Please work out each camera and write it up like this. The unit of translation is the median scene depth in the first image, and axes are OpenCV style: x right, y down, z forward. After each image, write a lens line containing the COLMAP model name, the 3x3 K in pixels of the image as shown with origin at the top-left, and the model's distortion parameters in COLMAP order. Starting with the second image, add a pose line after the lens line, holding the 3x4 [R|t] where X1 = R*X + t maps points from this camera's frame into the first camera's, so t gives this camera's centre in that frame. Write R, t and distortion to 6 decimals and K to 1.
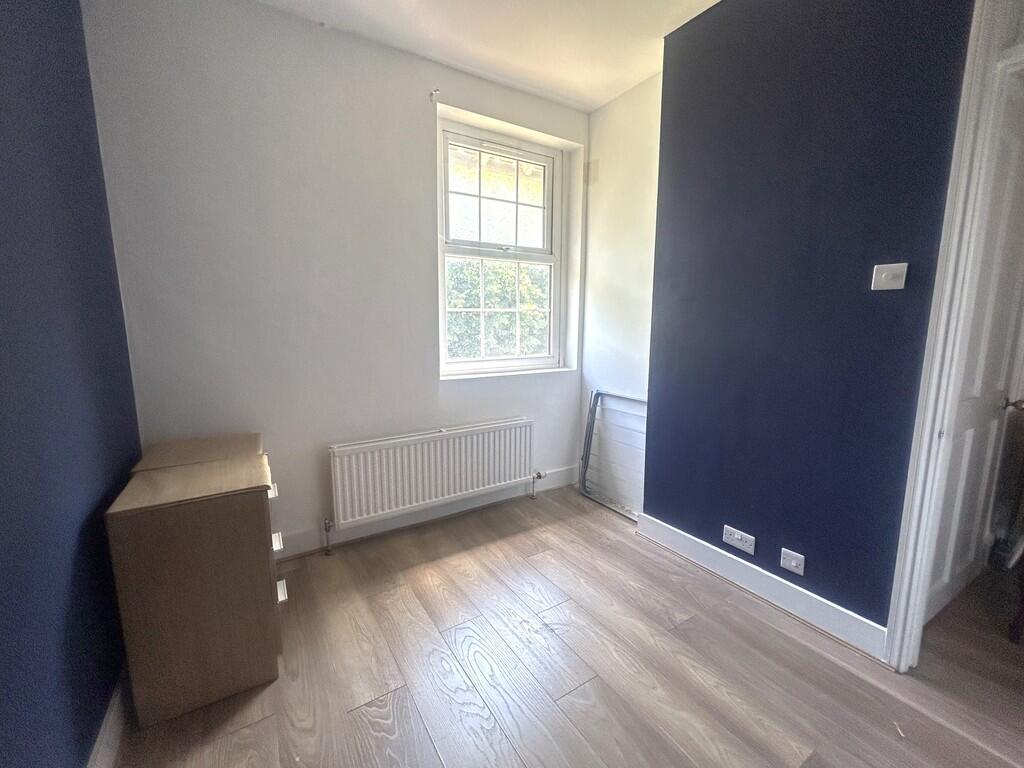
lens RADIAL K [[414.9, 0, 514.3], [0, 414.9, 379.2], [0, 0, 1]] dist [0.002222, 0.000677]
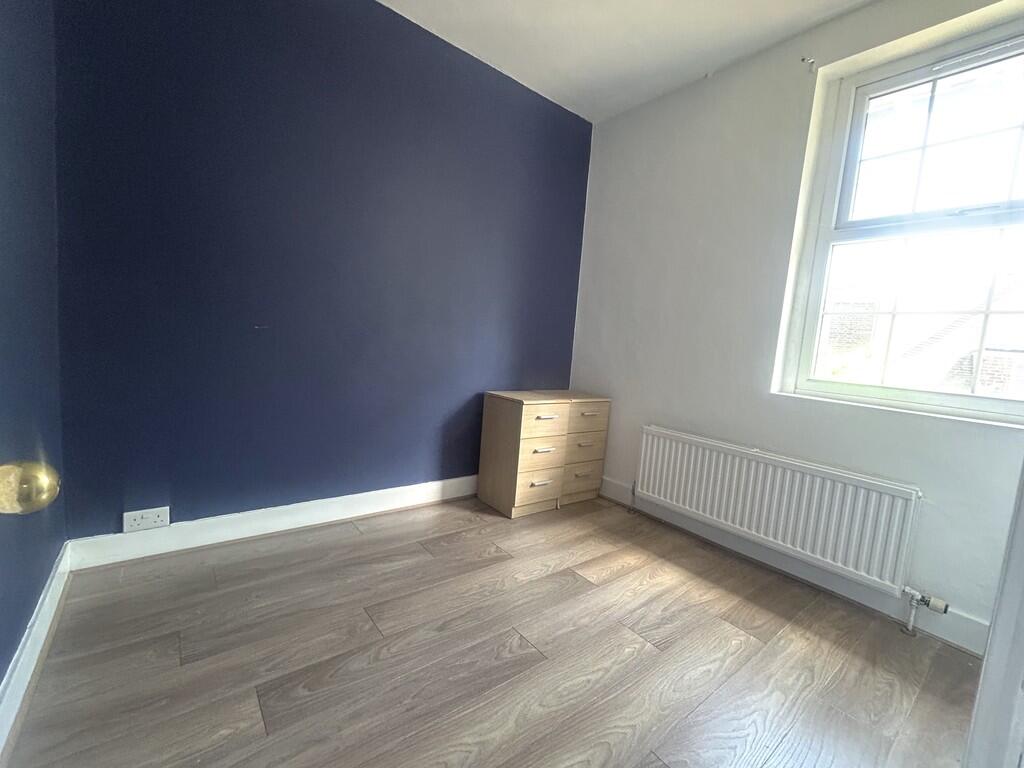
lens RADIAL K [[414.9, 0, 514.3], [0, 414.9, 379.2], [0, 0, 1]] dist [0.002222, 0.000677]
pose [[0.140176, 0.104760, -0.984569, 0.628084], [-0.219881, 0.972851, 0.072207, 0.029515], [0.965403, 0.206367, 0.159405, 0.388712]]
